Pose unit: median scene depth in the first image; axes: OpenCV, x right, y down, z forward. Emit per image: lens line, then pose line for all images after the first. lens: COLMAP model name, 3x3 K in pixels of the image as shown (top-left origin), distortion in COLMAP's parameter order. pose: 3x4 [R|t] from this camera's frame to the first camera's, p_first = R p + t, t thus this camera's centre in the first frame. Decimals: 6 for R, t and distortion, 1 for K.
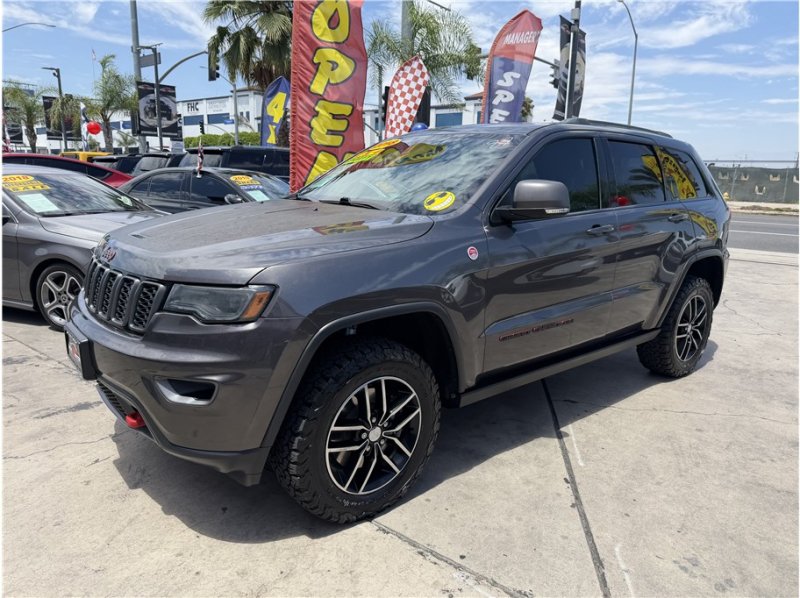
lens RADIAL K [[560.0, 0, 398.5], [0, 560.0, 297.2], [0, 0, 1]] dist [0.015768, -0.024289]
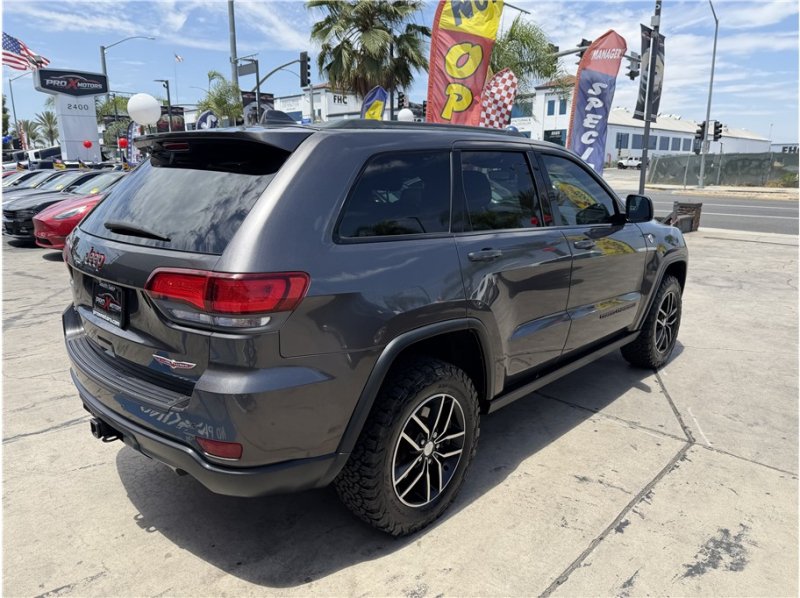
lens RADIAL K [[560.0, 0, 398.5], [0, 560.0, 298.9], [0, 0, 1]] dist [0.015768, -0.024289]
pose [[0.993603, 0.003833, -0.112868, -0.051059], [-0.001945, 0.999856, 0.016834, 0.014527], [0.112916, -0.016507, 0.993467, -0.135855]]
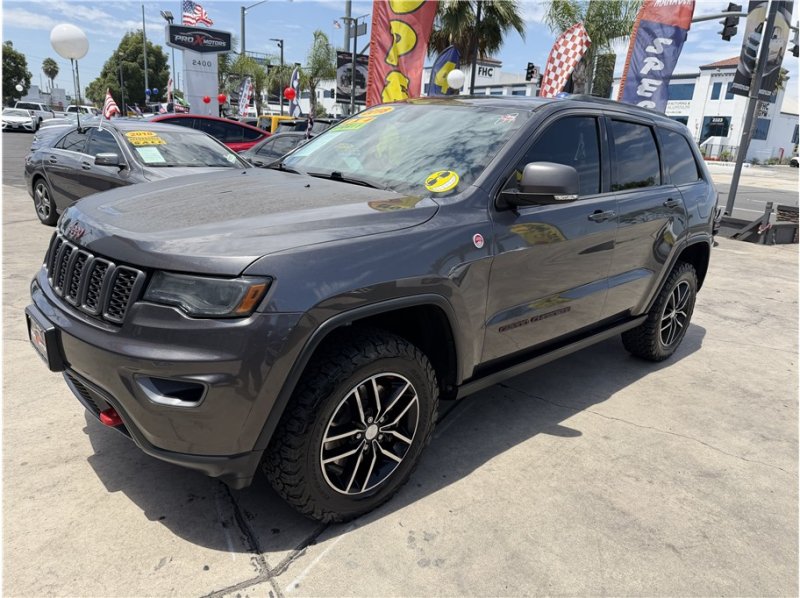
lens RADIAL K [[560.0, 0, 403.0], [0, 560.0, 304.0], [0, 0, 1]] dist [0.015768, -0.024289]
pose [[0.935764, 0.139073, -0.324045, 0.124670], [-0.119790, 0.989666, 0.078819, -0.003519], [0.331658, -0.034939, 0.942753, 0.006366]]
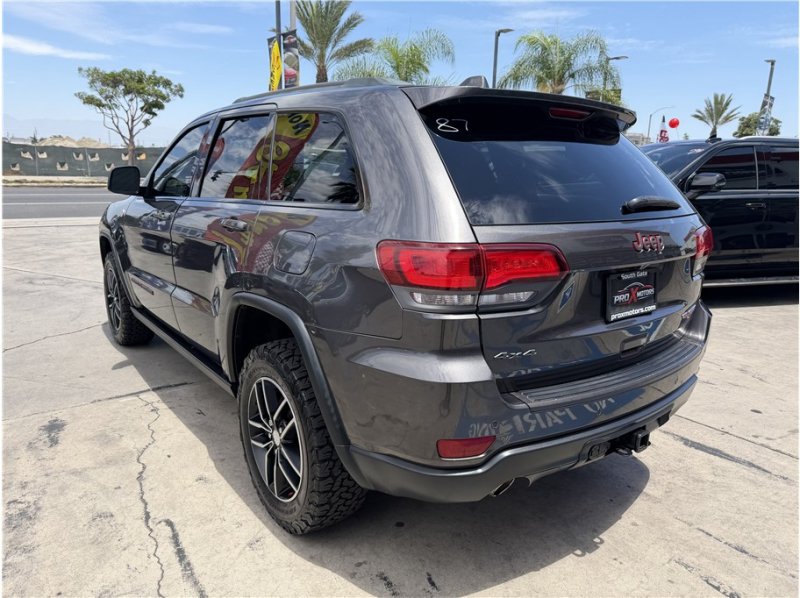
lens RADIAL K [[560.0, 0, 403.4], [0, 560.0, 296.6], [0, 0, 1]] dist [0.015768, -0.024289]
pose [[0.265023, -0.233058, 0.935653, -0.318007], [0.184504, 0.964678, 0.188027, -0.020362], [-0.946425, 0.122800, 0.298662, 0.039995]]
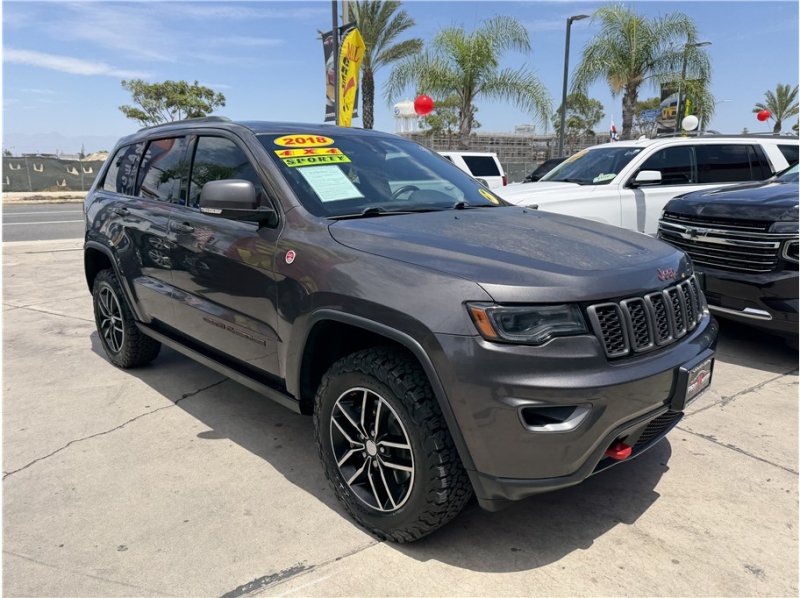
lens RADIAL K [[560.0, 0, 404.8], [0, 560.0, 299.4], [0, 0, 1]] dist [0.015768, -0.024289]
pose [[0.319574, -0.232418, 0.918615, -0.206897], [0.208991, 0.962867, 0.170909, -0.039270], [-0.924227, 0.137364, 0.356280, 0.144047]]
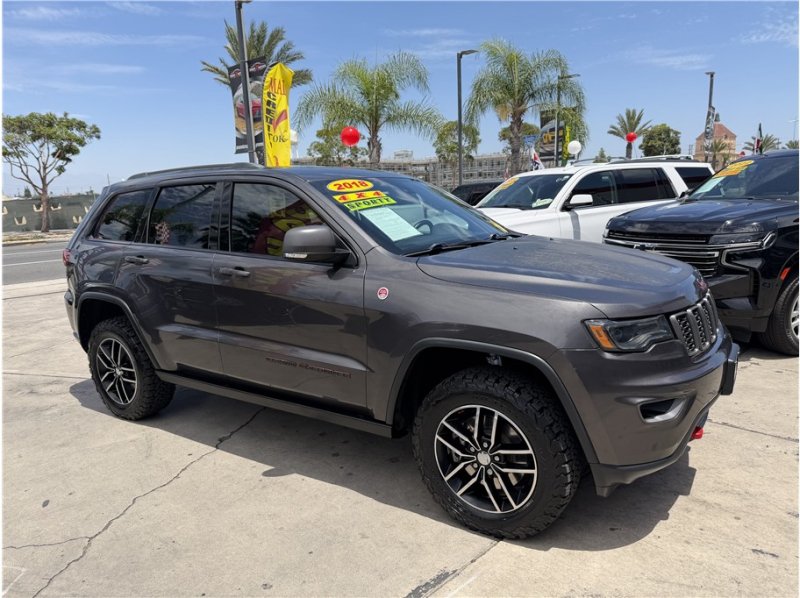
lens RADIAL K [[560.0, 0, 403.1], [0, 560.0, 303.6], [0, 0, 1]] dist [0.015768, -0.024289]
pose [[0.121417, -0.216434, 0.968718, -0.241920], [0.251632, 0.950769, 0.180885, -0.060875], [-0.960177, 0.221797, 0.169902, 0.204090]]
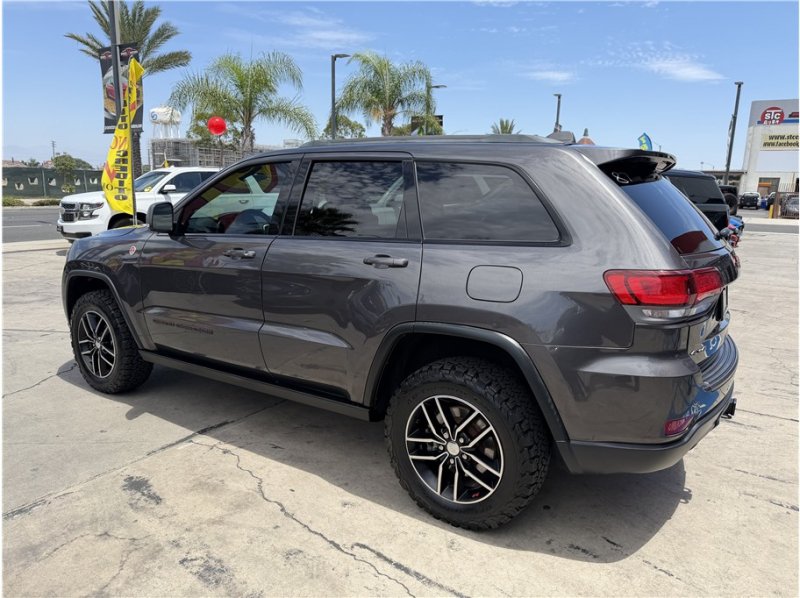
lens RADIAL K [[560.0, 0, 398.3], [0, 560.0, 300.0], [0, 0, 1]] dist [0.015768, -0.024289]
pose [[-0.058894, -0.220066, 0.973705, -0.353425], [0.188984, 0.955302, 0.227338, -0.050268], [-0.980212, 0.197404, -0.014672, 0.146526]]
